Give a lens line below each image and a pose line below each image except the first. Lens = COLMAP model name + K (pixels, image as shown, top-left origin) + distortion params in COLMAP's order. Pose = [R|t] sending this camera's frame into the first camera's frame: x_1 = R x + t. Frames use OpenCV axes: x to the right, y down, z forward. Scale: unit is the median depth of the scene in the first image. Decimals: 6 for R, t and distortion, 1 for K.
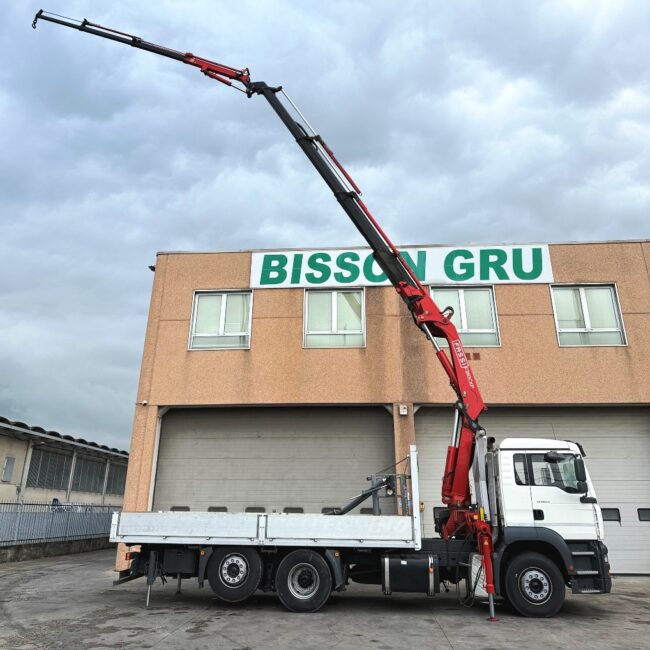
lens RADIAL K [[600.3, 0, 324.0], [0, 600.3, 234.3], [0, 0, 1]] dist [0.157972, -0.312306]
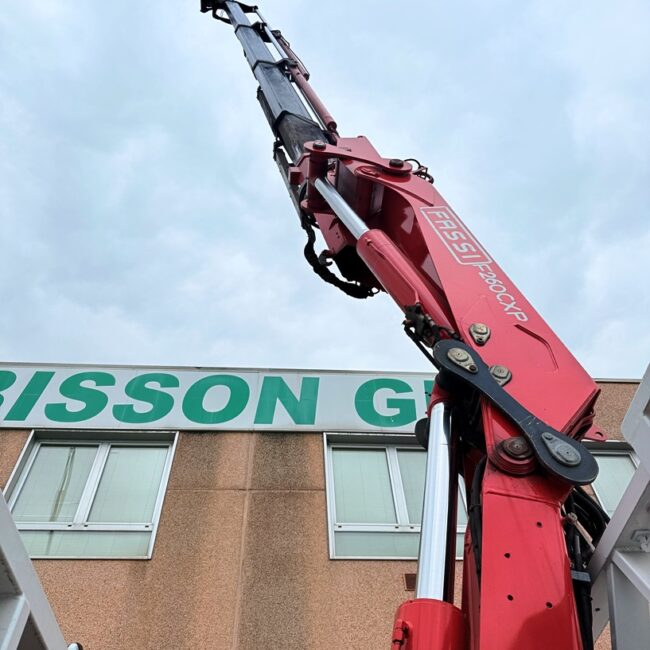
lens RADIAL K [[598.8, 0, 325.0], [0, 598.8, 325.0], [0, 0, 1]] dist [0.165664, -0.331764]
pose [[0.988320, 0.090075, 0.122923, 0.118115], [-0.019089, 0.873439, -0.486559, 0.245165], [-0.151193, 0.478529, 0.864957, 0.595451]]
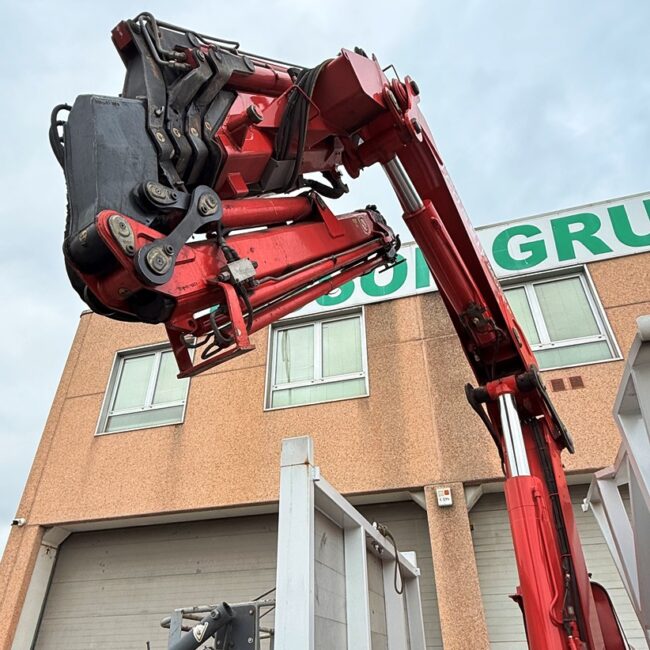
lens RADIAL K [[519.5, 0, 325.0], [0, 519.5, 325.0], [0, 0, 1]] dist [0.001070, -0.005064]
pose [[0.977320, -0.134028, -0.163958, 0.119063], [0.102192, 0.976609, -0.189187, 0.212499], [0.185479, 0.168141, 0.968156, 0.516621]]
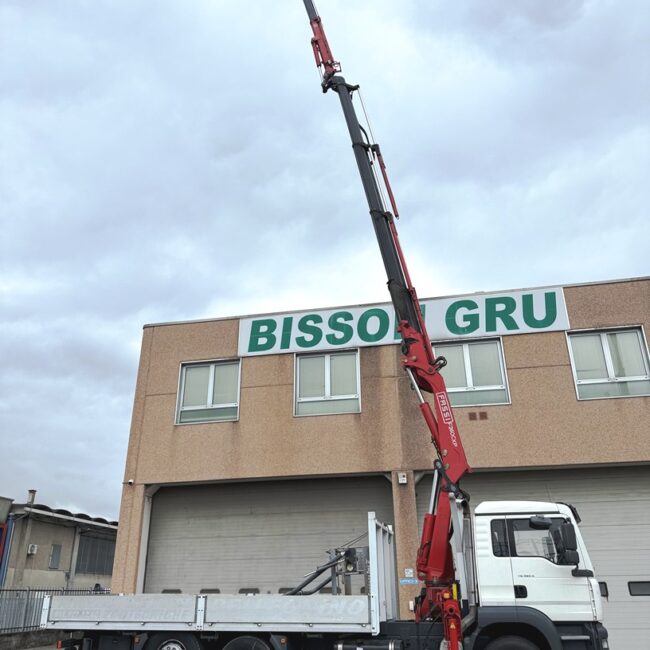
lens RADIAL K [[598.8, 0, 325.0], [0, 598.8, 325.0], [0, 0, 1]] dist [0.165664, -0.331764]
pose [[0.992960, -0.063021, -0.100290, 0.116304], [0.064435, 0.997862, 0.010921, 0.041671], [0.099387, -0.017306, 0.994898, 0.089726]]
